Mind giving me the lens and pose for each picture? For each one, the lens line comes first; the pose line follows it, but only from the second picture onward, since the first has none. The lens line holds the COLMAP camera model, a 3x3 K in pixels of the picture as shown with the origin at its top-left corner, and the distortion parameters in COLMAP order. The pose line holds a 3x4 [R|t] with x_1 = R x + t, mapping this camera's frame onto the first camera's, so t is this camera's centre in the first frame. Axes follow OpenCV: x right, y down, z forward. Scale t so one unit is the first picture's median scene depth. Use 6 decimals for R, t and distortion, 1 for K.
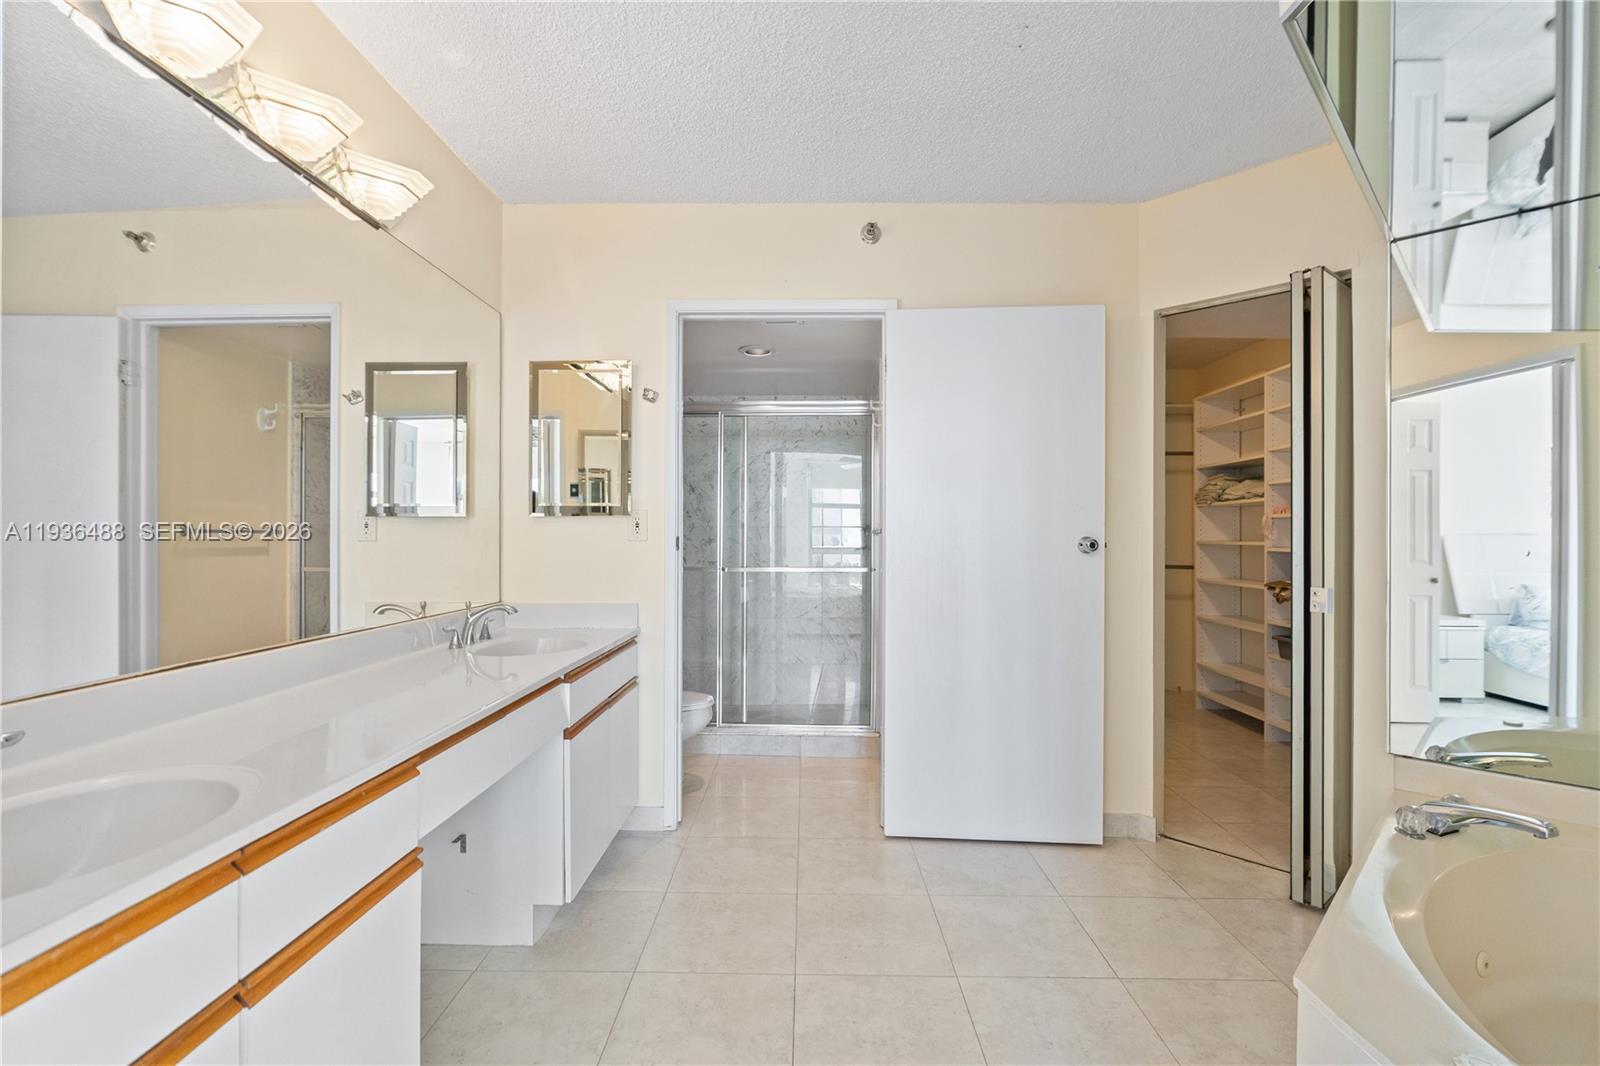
lens RADIAL K [[710.0, 0, 797.8], [0, 710.0, 537.4], [0, 0, 1]] dist [-0.001571, 0.000526]
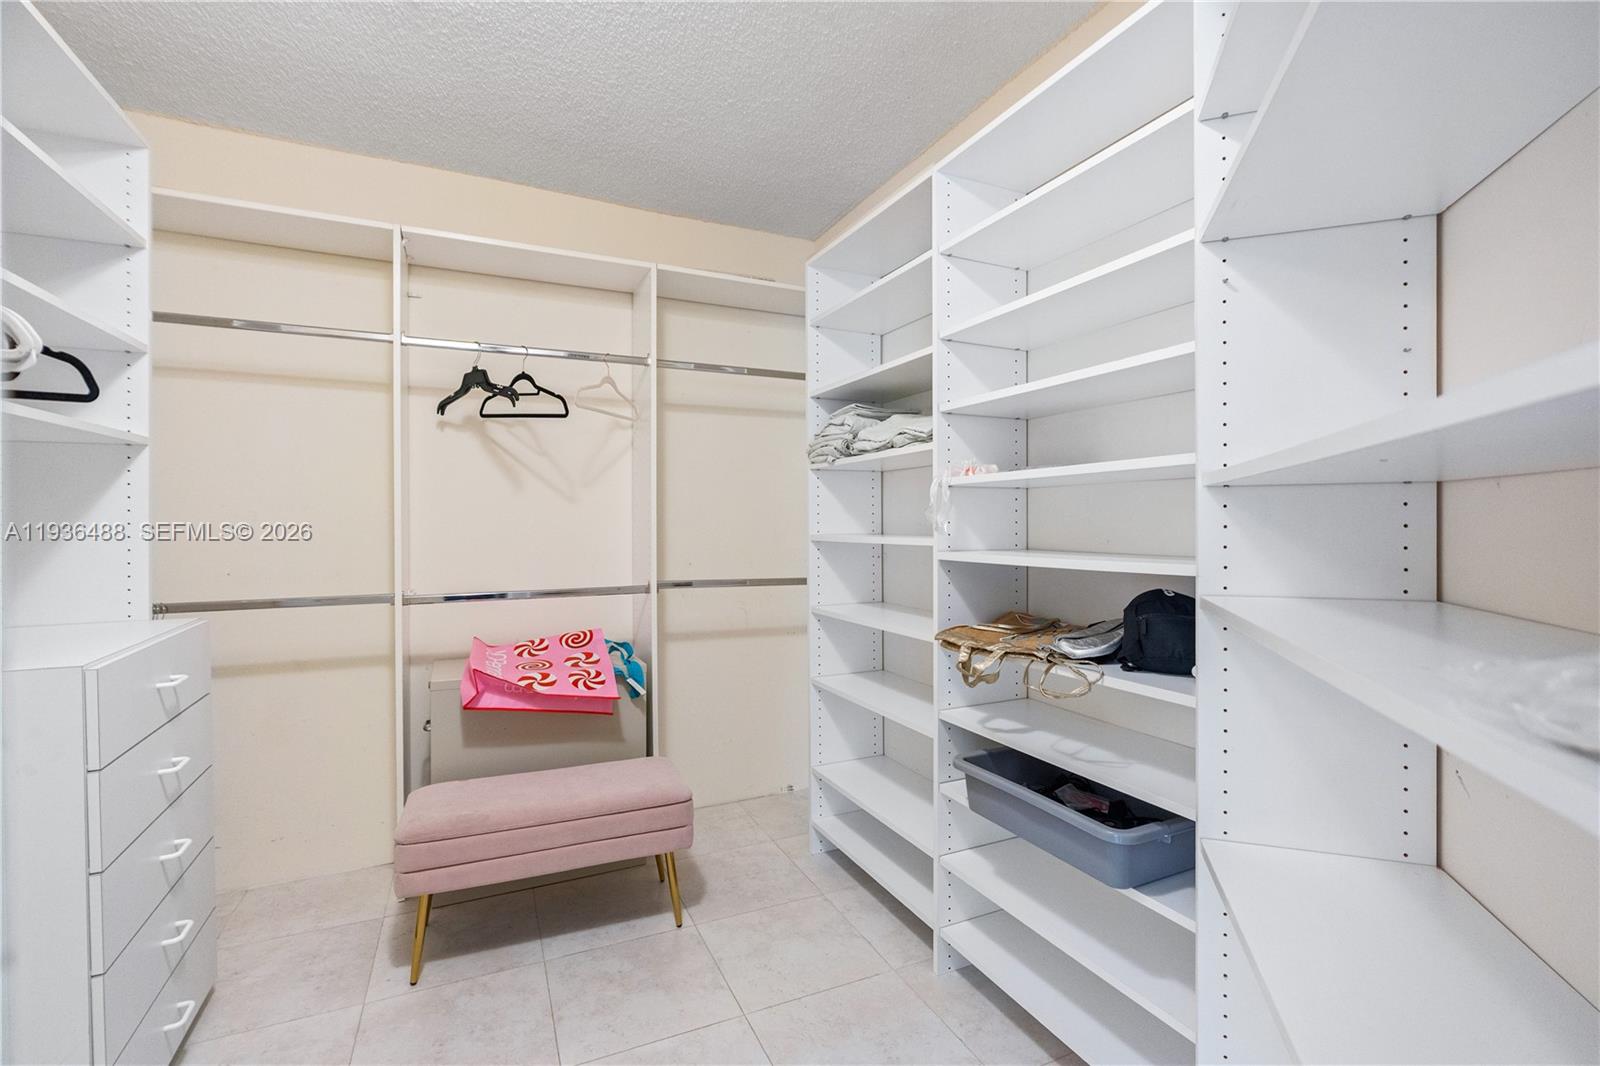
lens RADIAL K [[710.0, 0, 797.8], [0, 710.0, 537.4], [0, 0, 1]] dist [-0.001571, 0.000526]
pose [[0.895277, -0.008932, 0.445420, 0.364401], [0.002204, 0.999876, 0.015621, -0.002021], [-0.445504, -0.013003, 0.895185, 0.609634]]
